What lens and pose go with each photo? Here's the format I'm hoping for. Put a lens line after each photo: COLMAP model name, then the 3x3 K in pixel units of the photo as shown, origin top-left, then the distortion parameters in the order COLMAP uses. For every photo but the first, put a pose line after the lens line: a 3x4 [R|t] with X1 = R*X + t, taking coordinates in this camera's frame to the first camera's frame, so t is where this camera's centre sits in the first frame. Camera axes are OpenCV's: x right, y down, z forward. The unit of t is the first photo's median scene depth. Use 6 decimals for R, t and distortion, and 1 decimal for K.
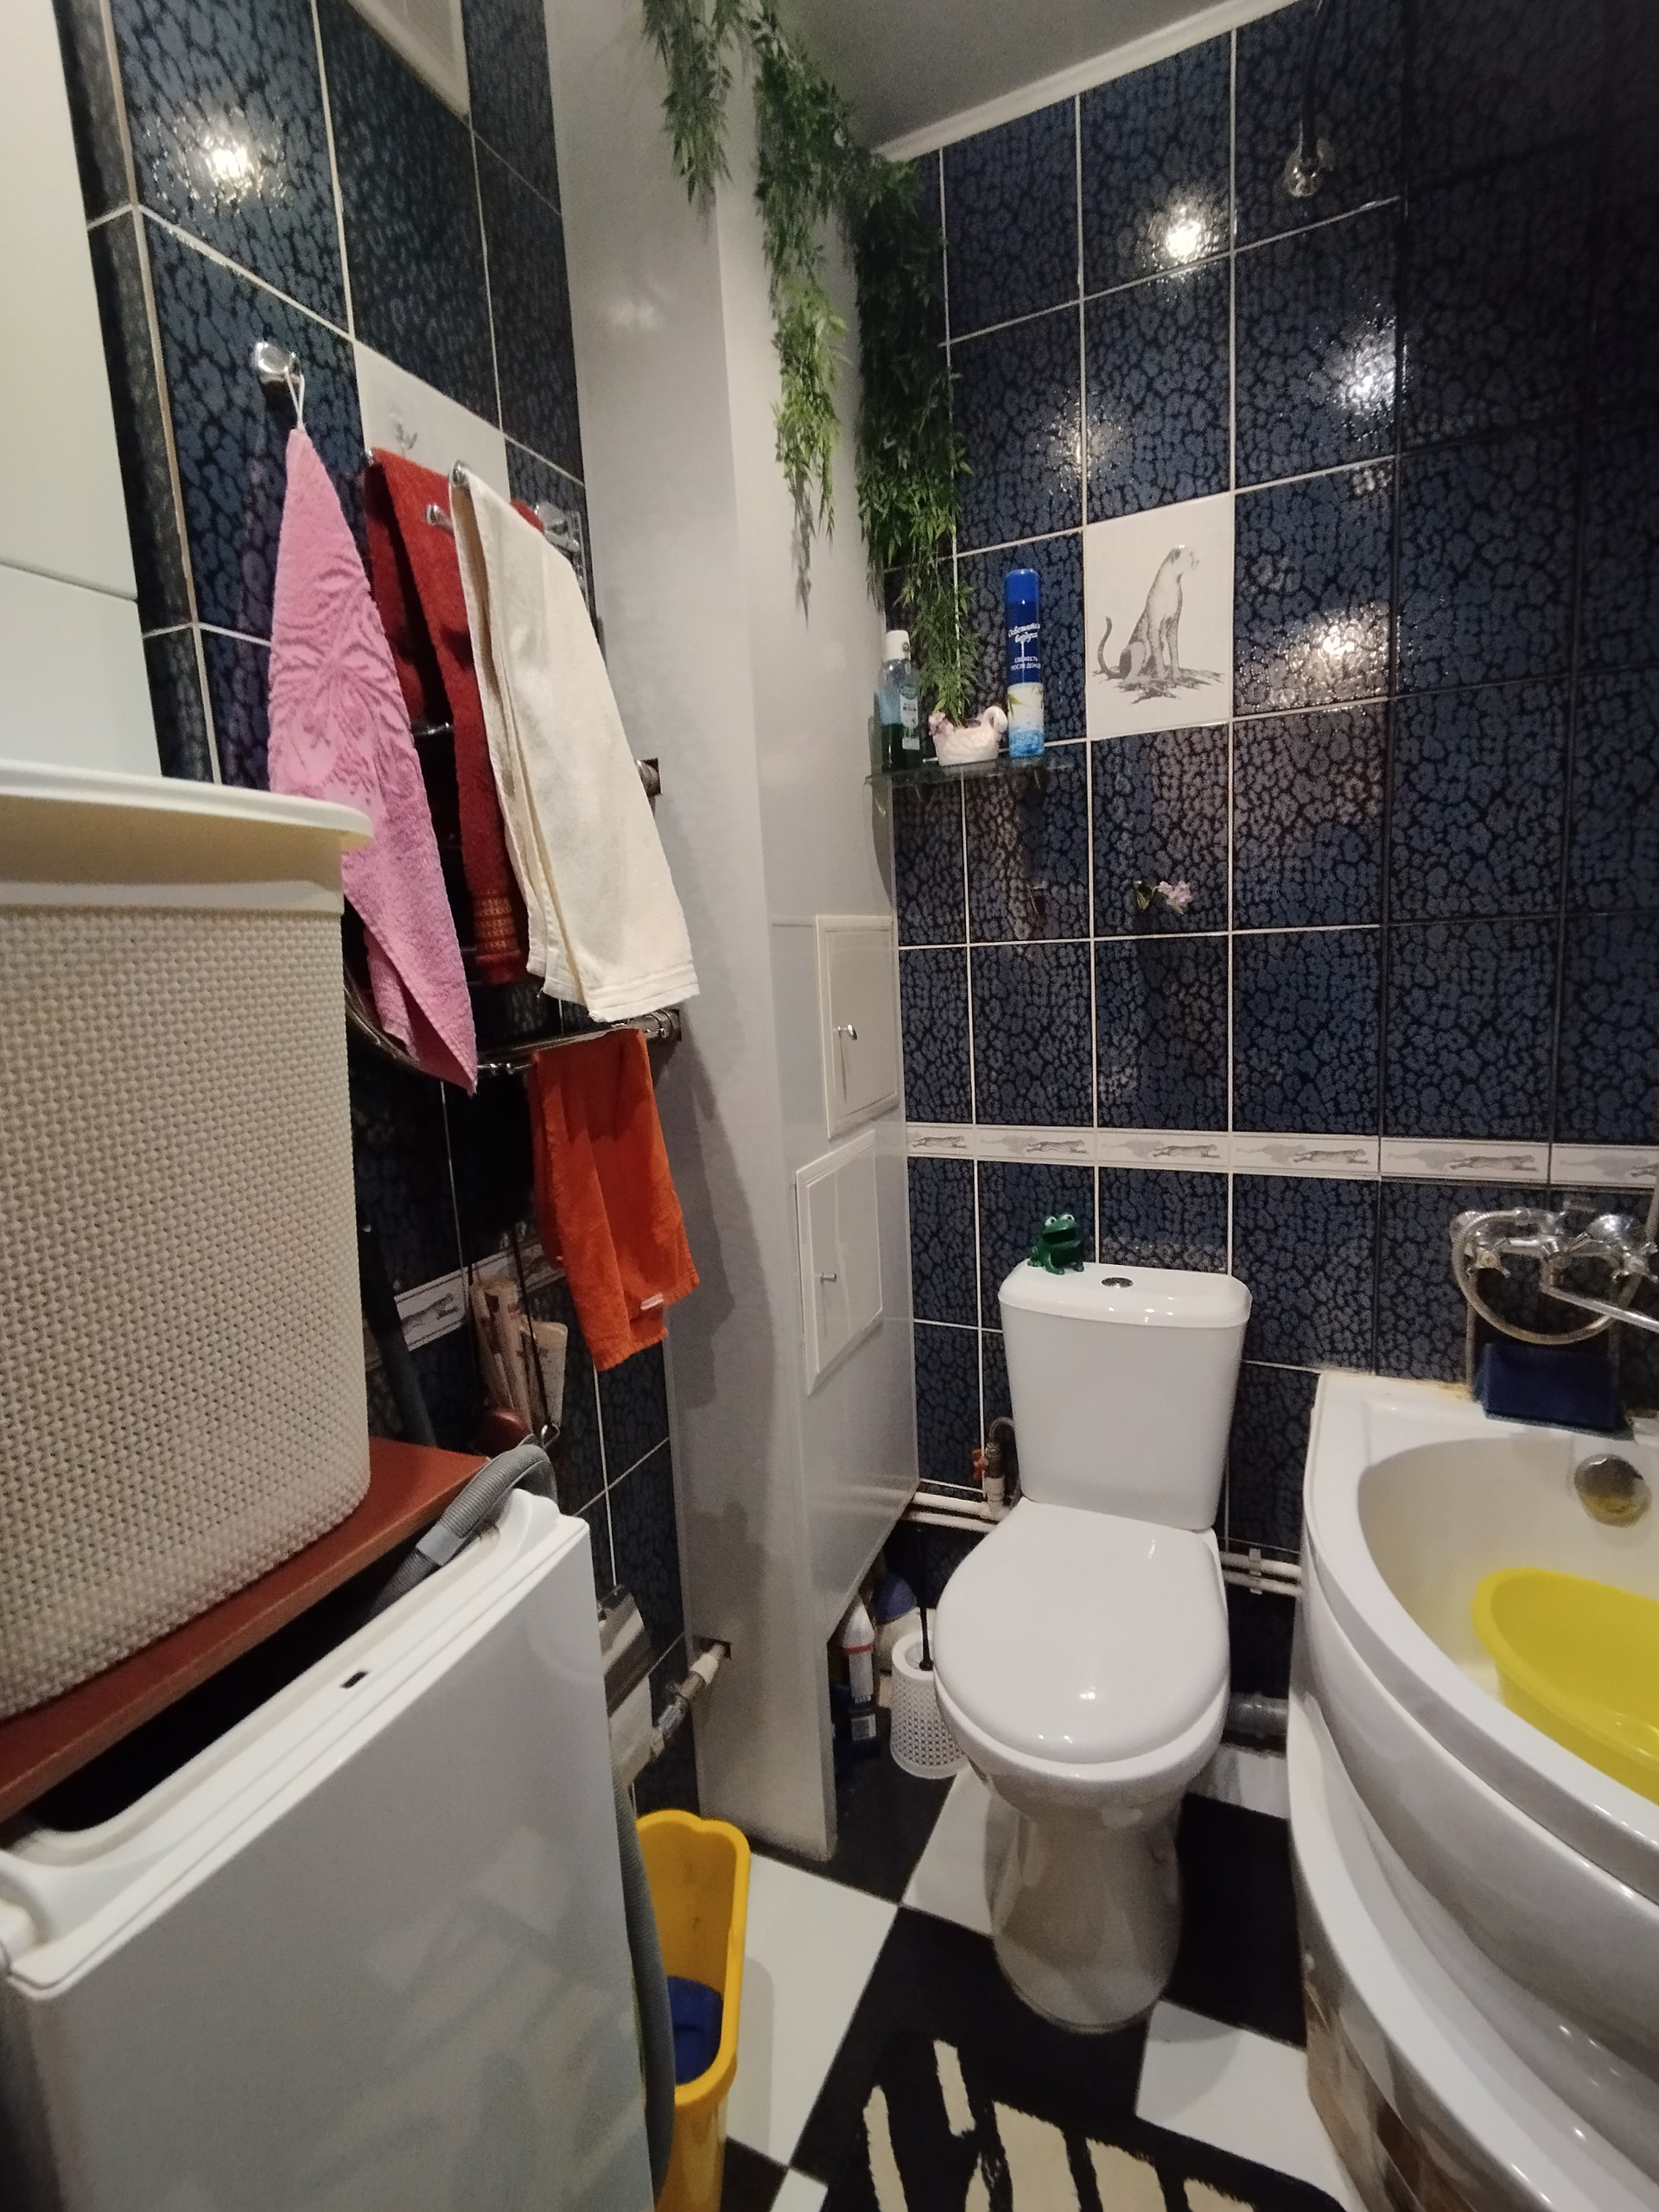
lens RADIAL K [[1023.7, 0, 824.6], [0, 1023.7, 1095.5], [0, 0, 1]] dist [0.008846, -0.003783]
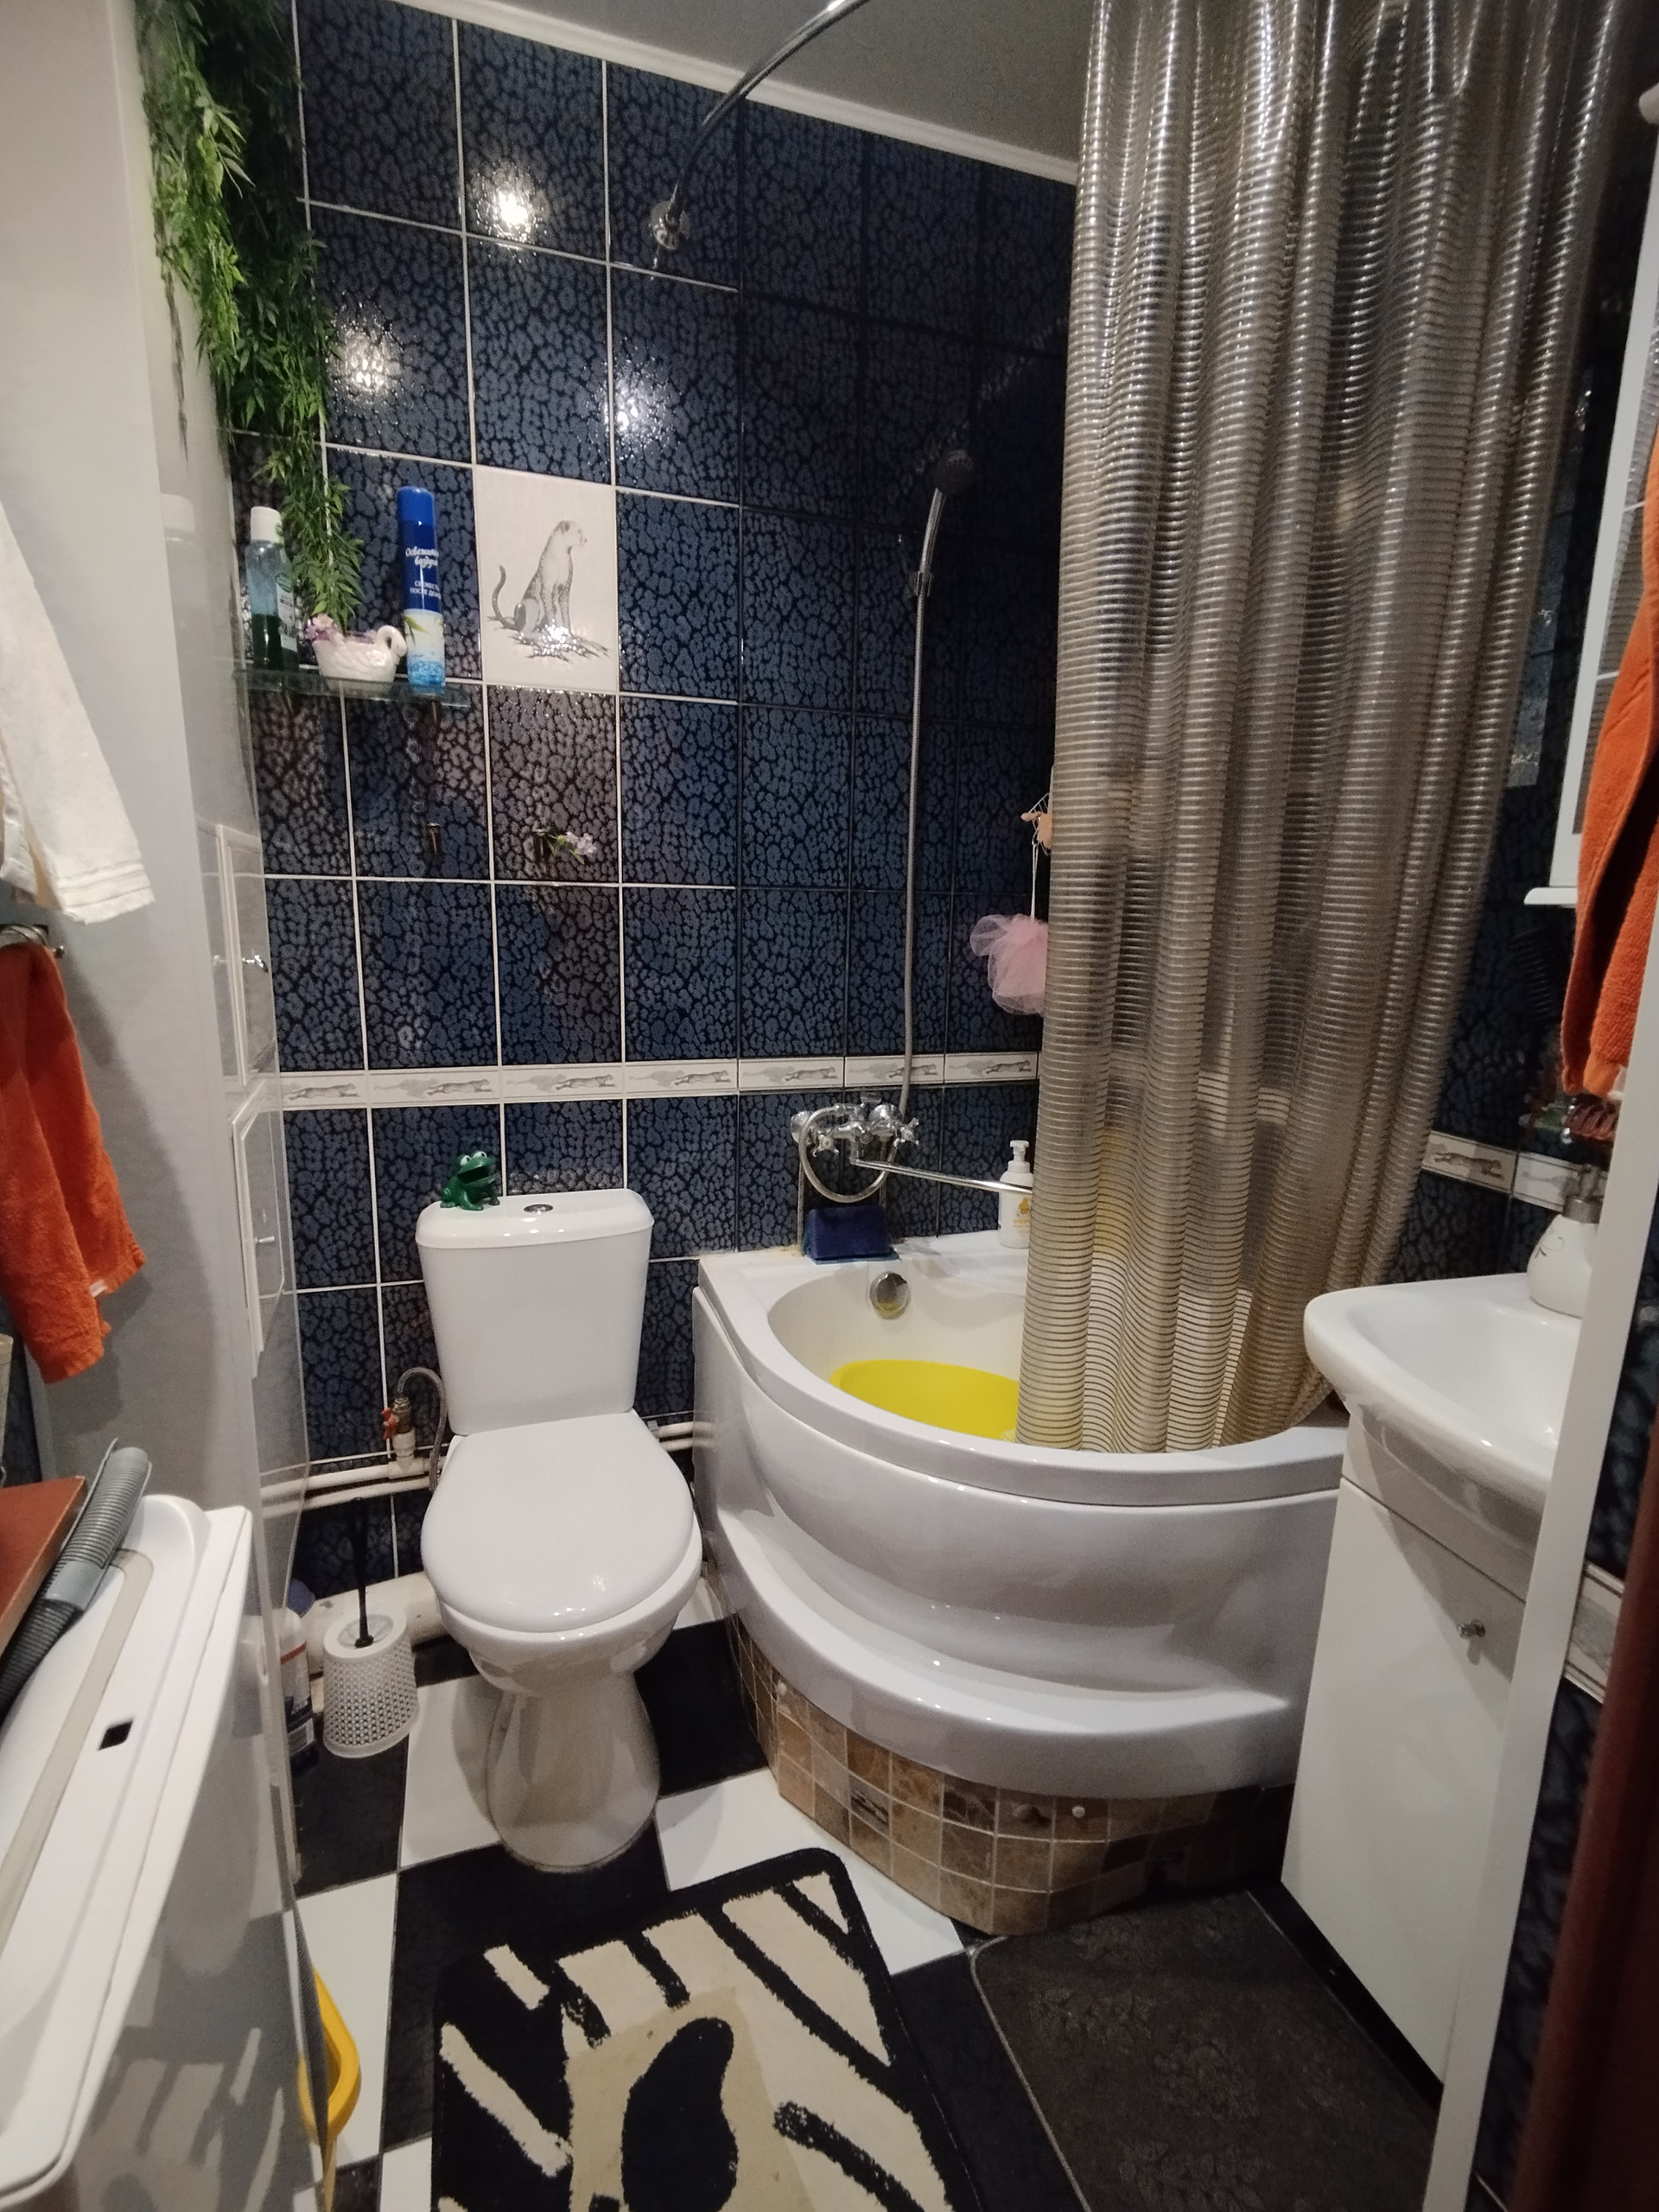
lens RADIAL K [[1023.7, 0, 818.2], [0, 1023.7, 1102.7], [0, 0, 1]] dist [0.008846, -0.003783]
pose [[0.720638, -0.066501, 0.690114, -0.244000], [0.043055, 0.997761, 0.051186, 0.032225], [-0.691973, -0.007174, 0.721888, 0.033279]]
